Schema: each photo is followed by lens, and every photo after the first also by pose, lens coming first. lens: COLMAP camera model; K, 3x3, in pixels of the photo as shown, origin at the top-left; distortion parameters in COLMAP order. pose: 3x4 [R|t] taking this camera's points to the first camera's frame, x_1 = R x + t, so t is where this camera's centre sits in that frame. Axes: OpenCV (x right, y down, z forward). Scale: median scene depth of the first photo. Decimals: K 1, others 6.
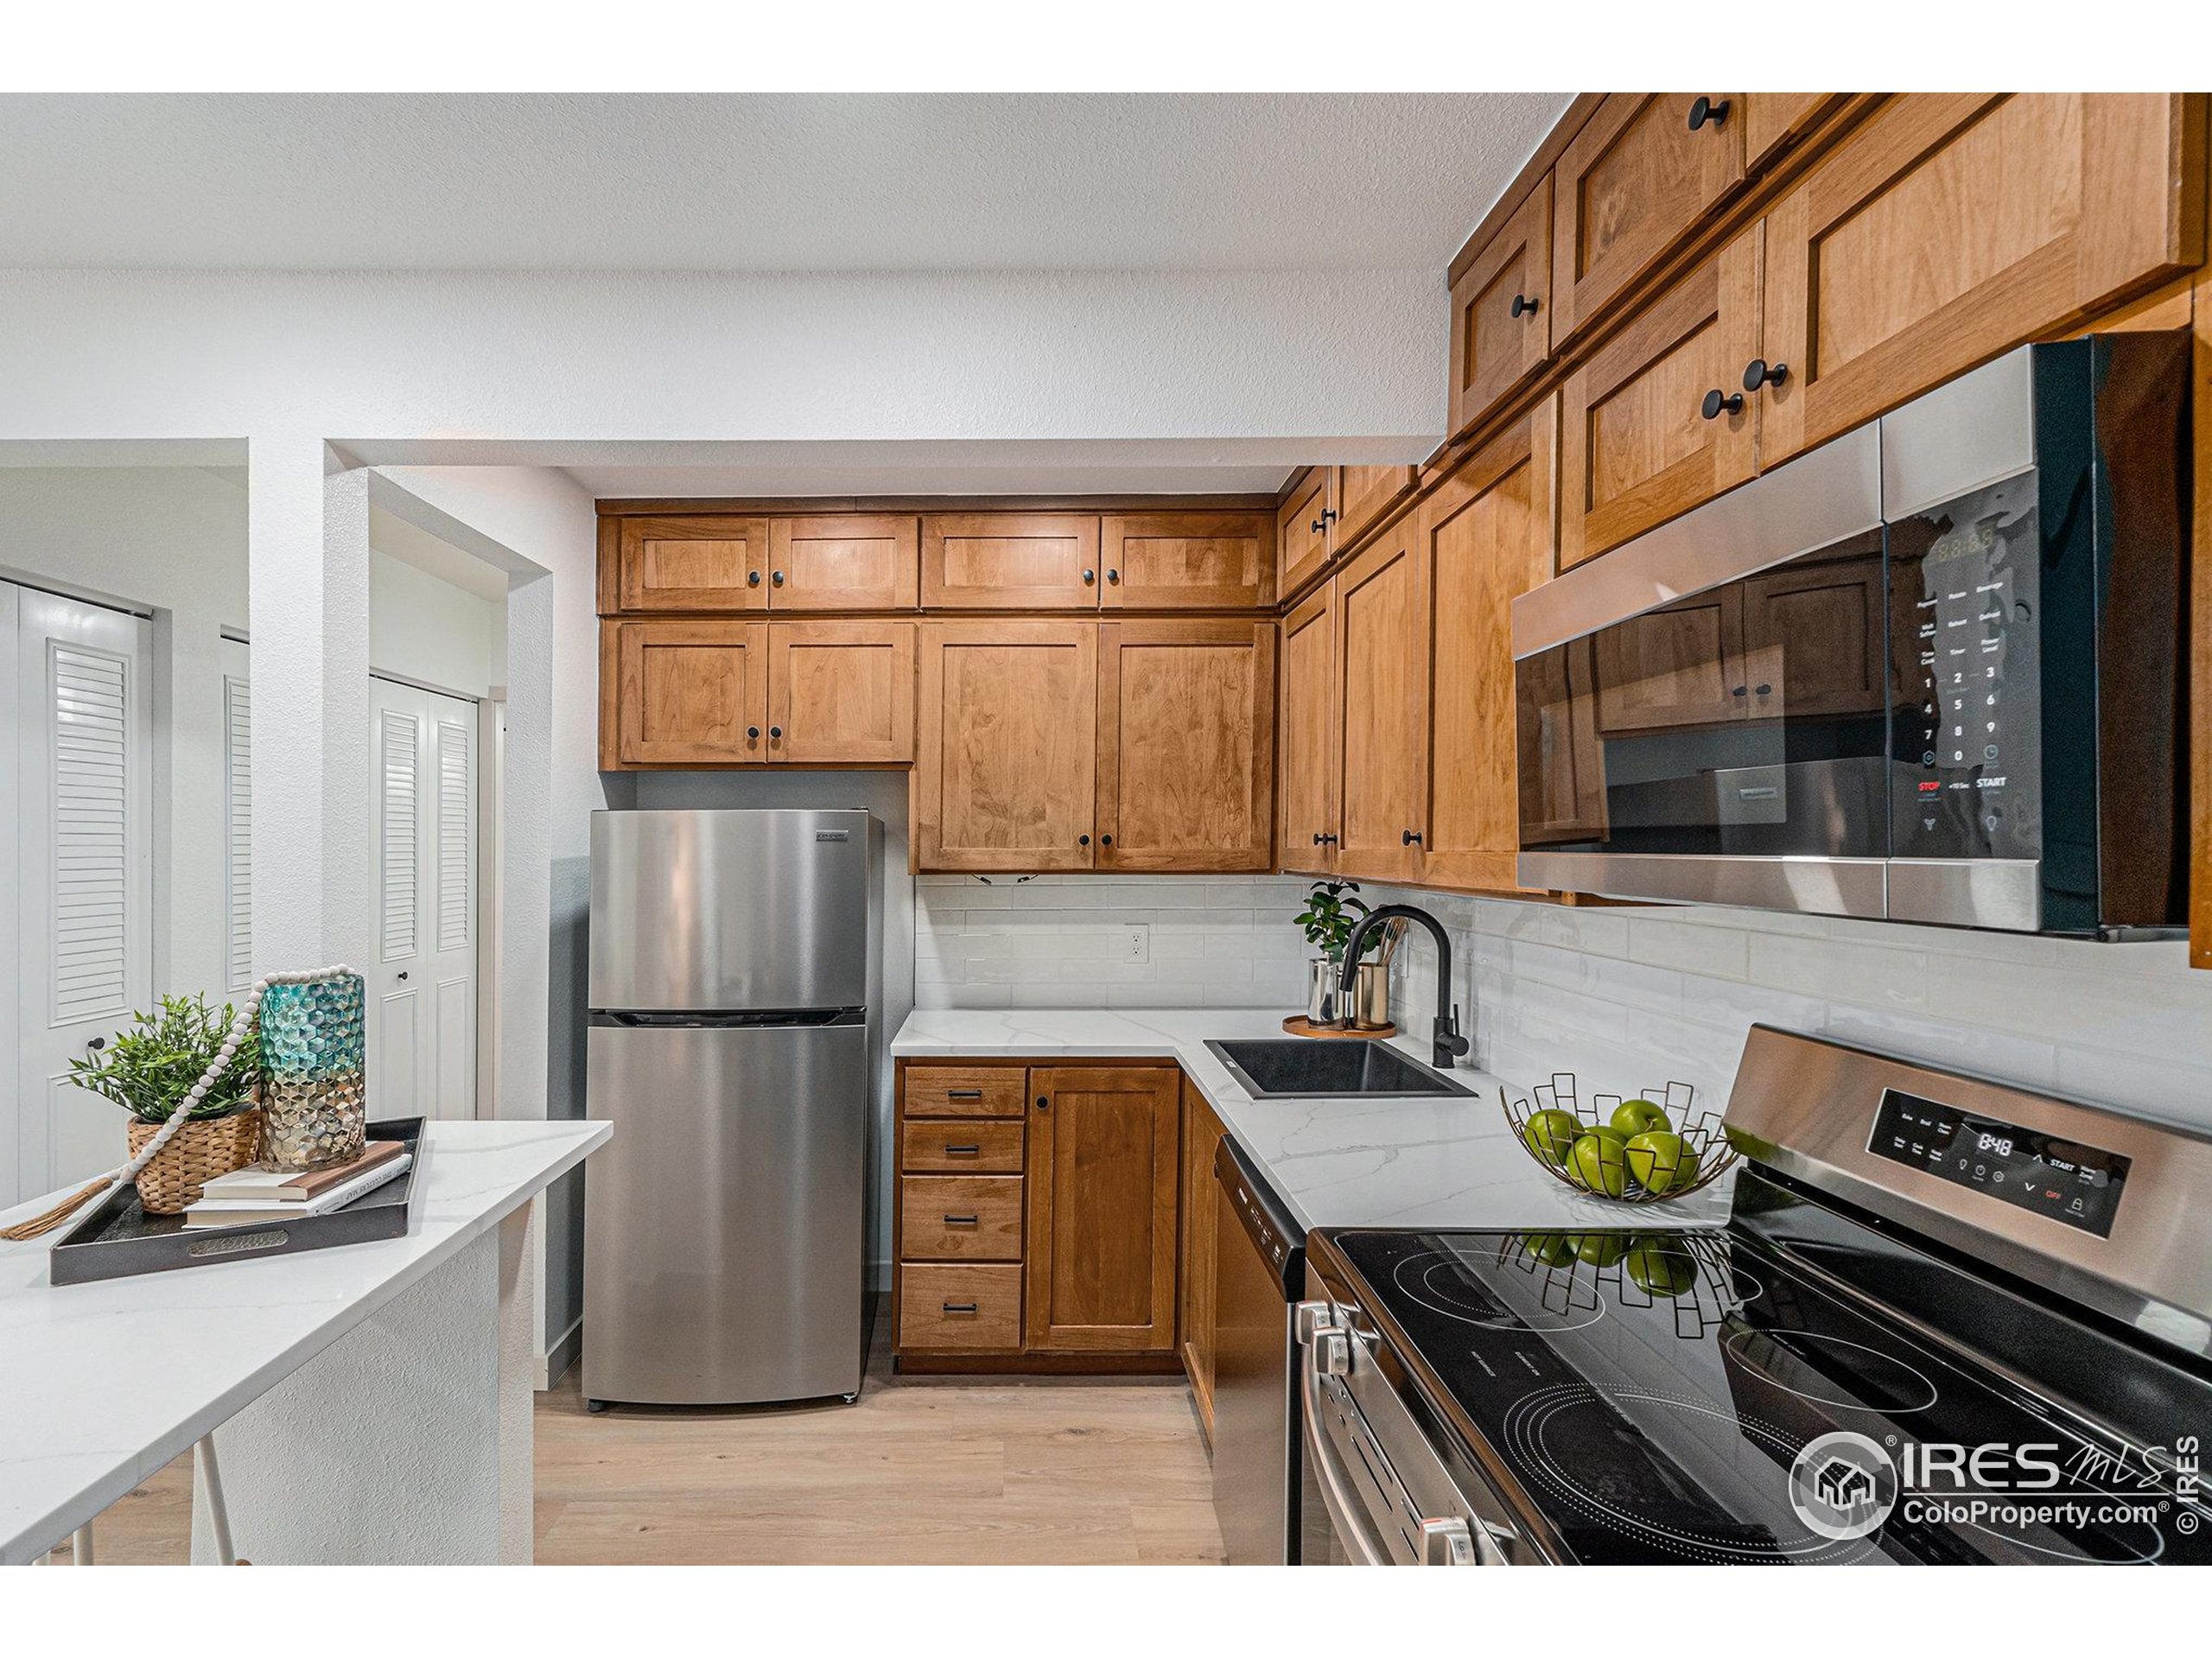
lens RADIAL K [[1027.2, 0, 1109.9], [0, 1027.2, 859.7], [0, 0, 1]] dist [0.001051, -0.000339]
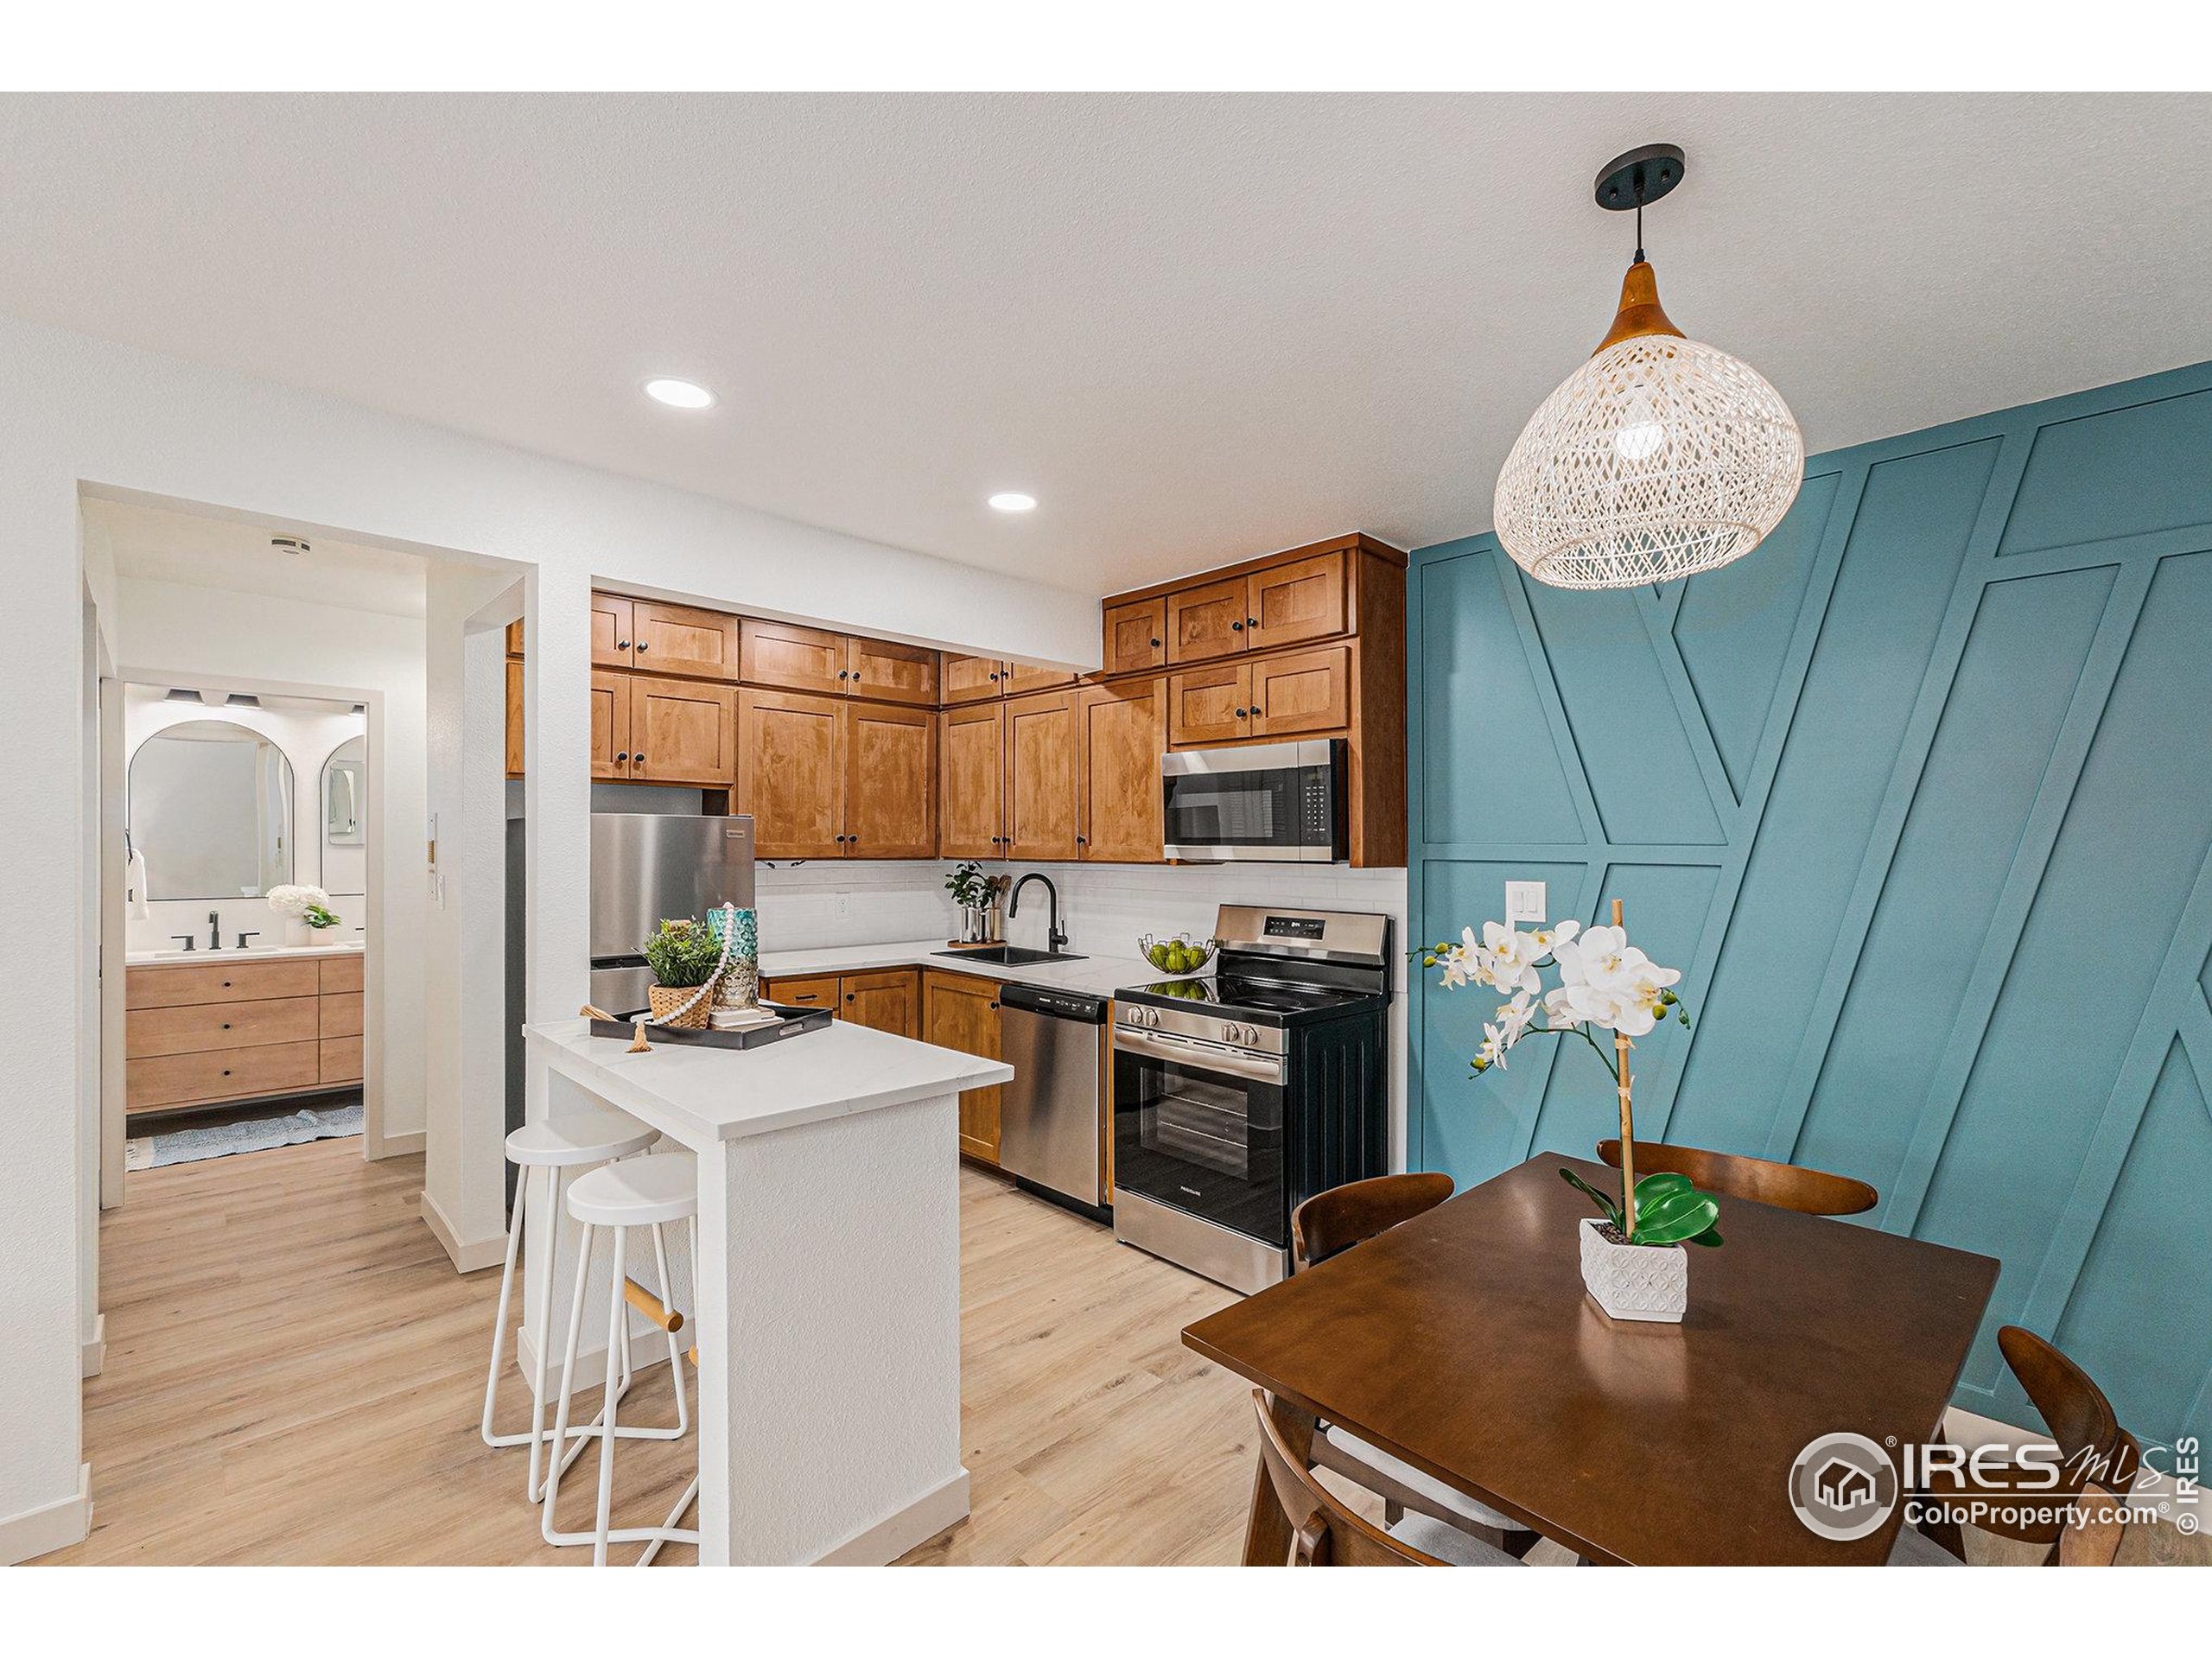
lens RADIAL K [[969.7, 0, 1220.1], [0, 969.7, 840.6], [0, 0, 1]] dist [-0.000321, -0.000055]
pose [[0.634132, 0.010373, 0.773155, -0.838411], [0.006398, 0.999805, -0.018661, 0.016175], [-0.773198, 0.016780, 0.633943, -0.422394]]
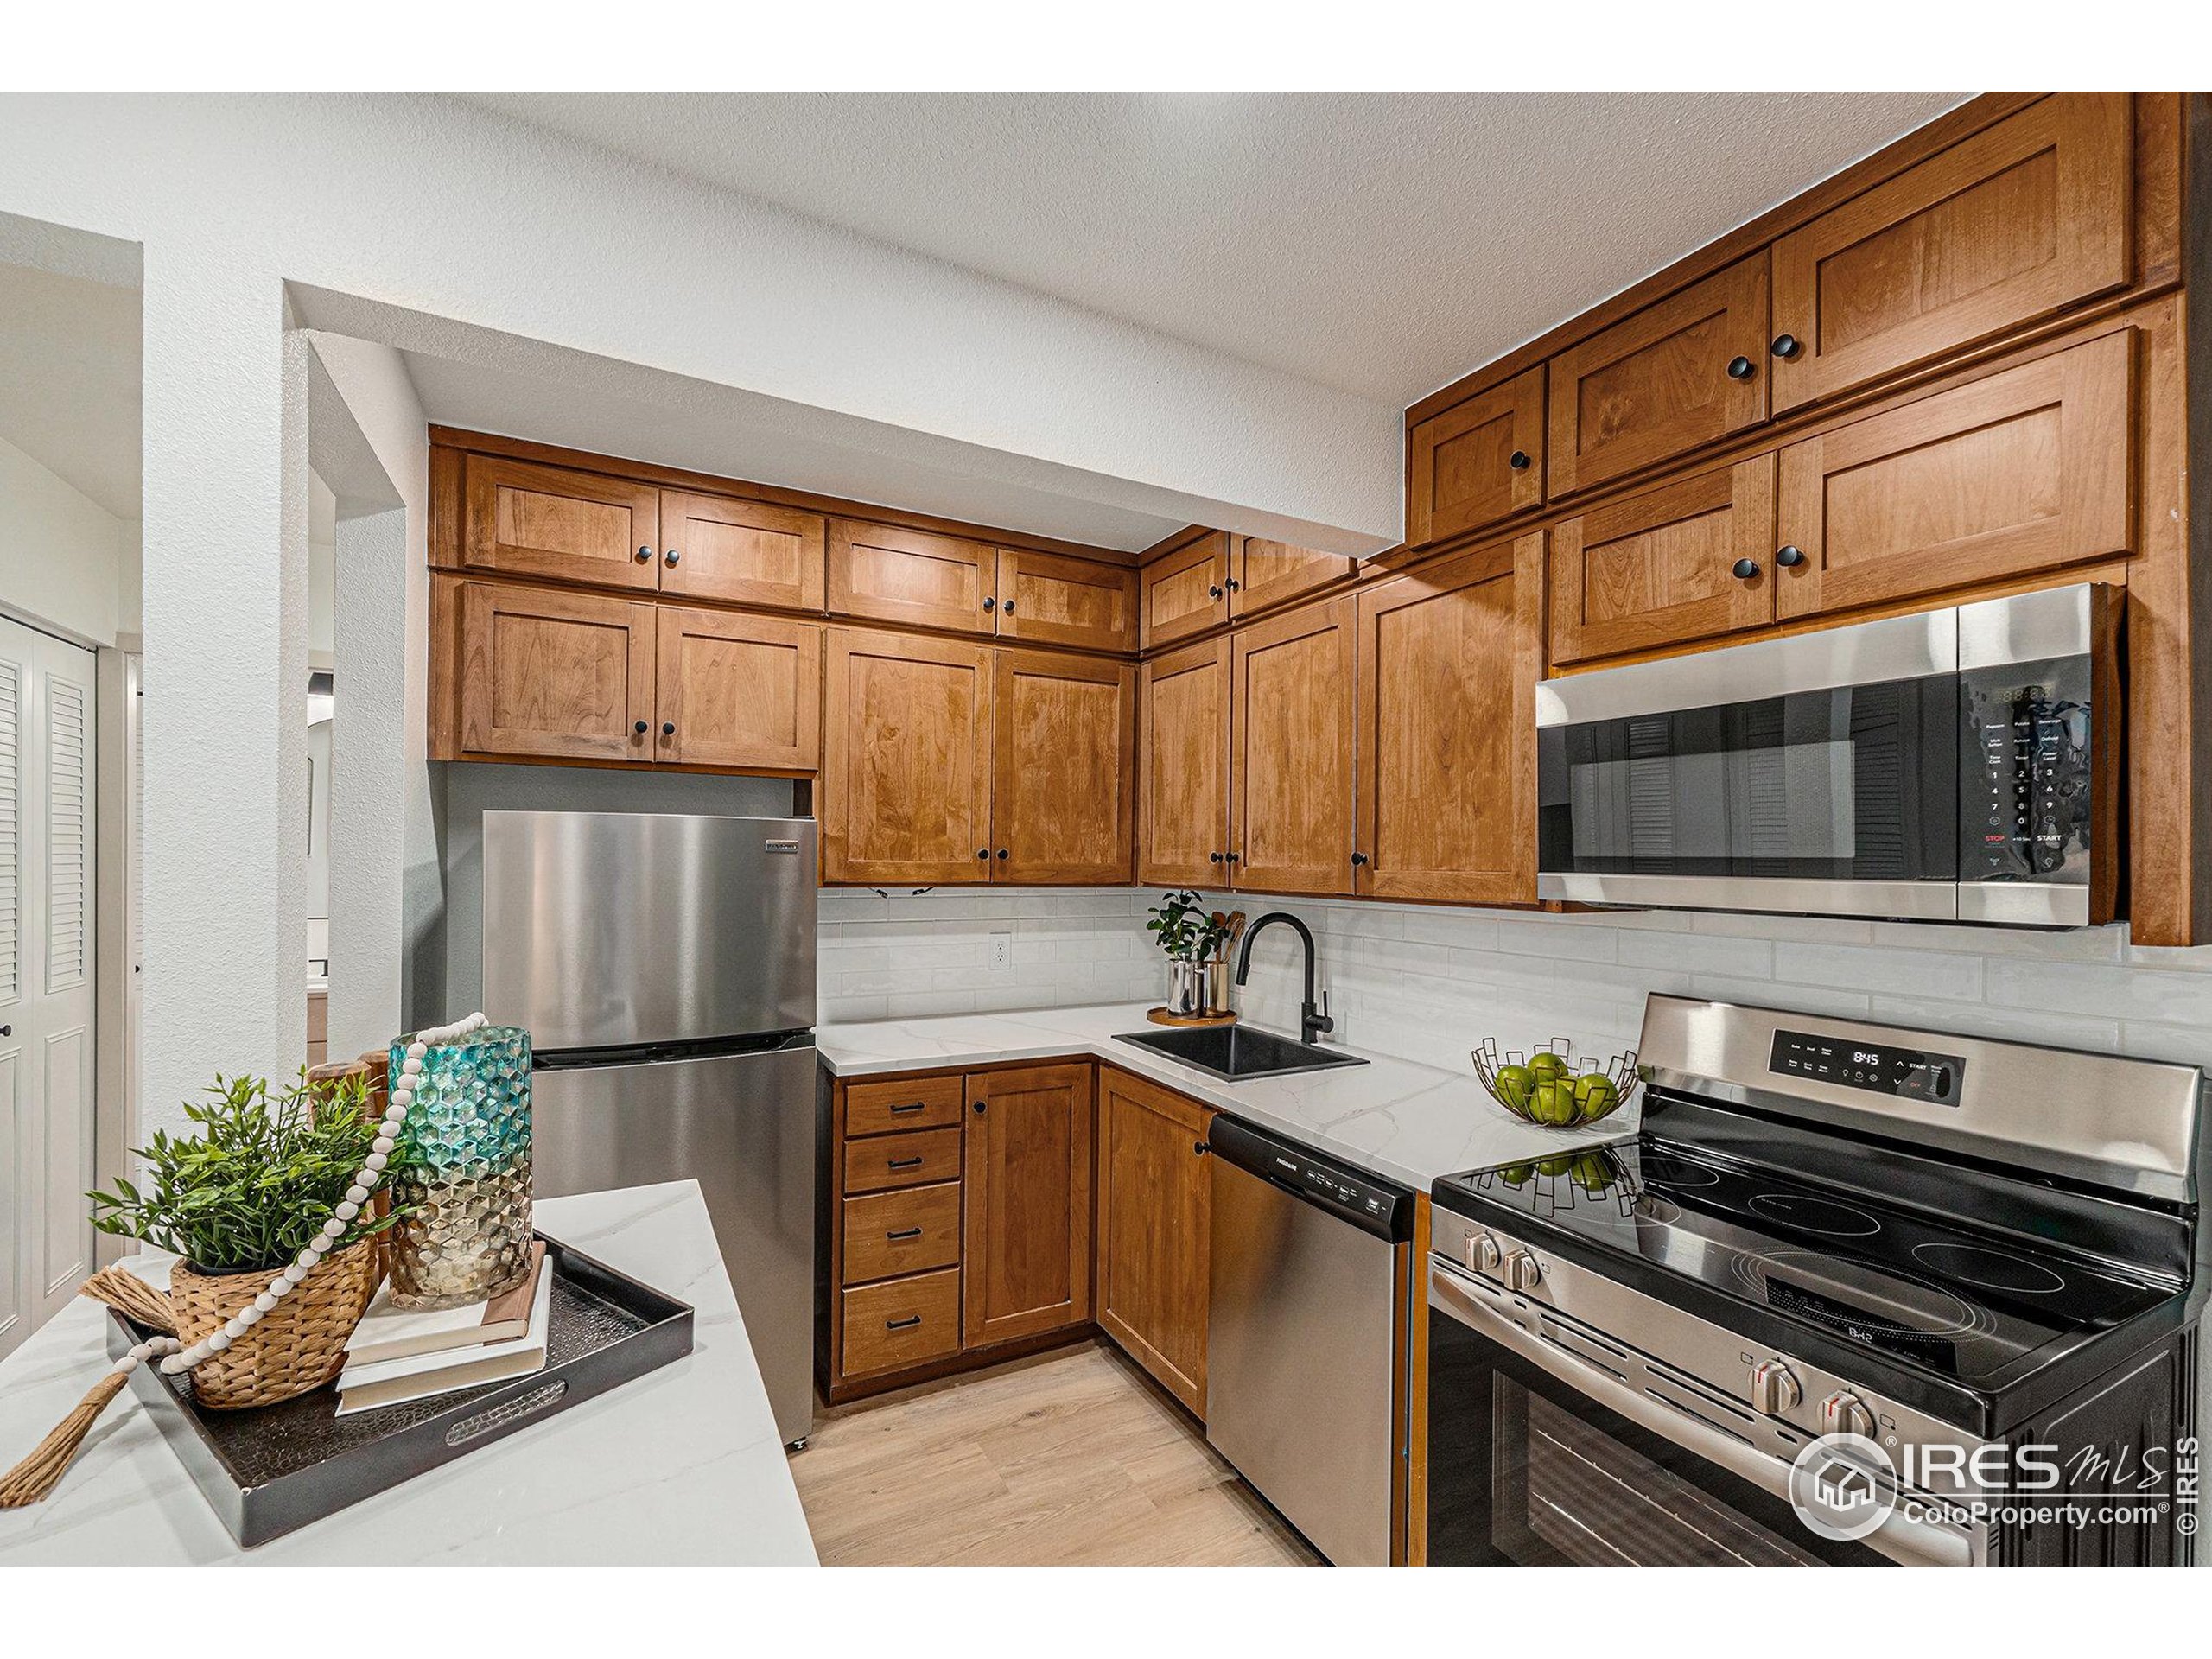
lens RADIAL K [[919.5, 0, 1101.3], [0, 919.5, 871.6], [0, 0, 1]] dist [0.000595, -0.000154]
pose [[0.887892, 0.007363, 0.459994, -0.359721], [-0.008102, 0.999967, -0.000367, -0.002142], [-0.459981, -0.003401, 0.887922, 0.112765]]
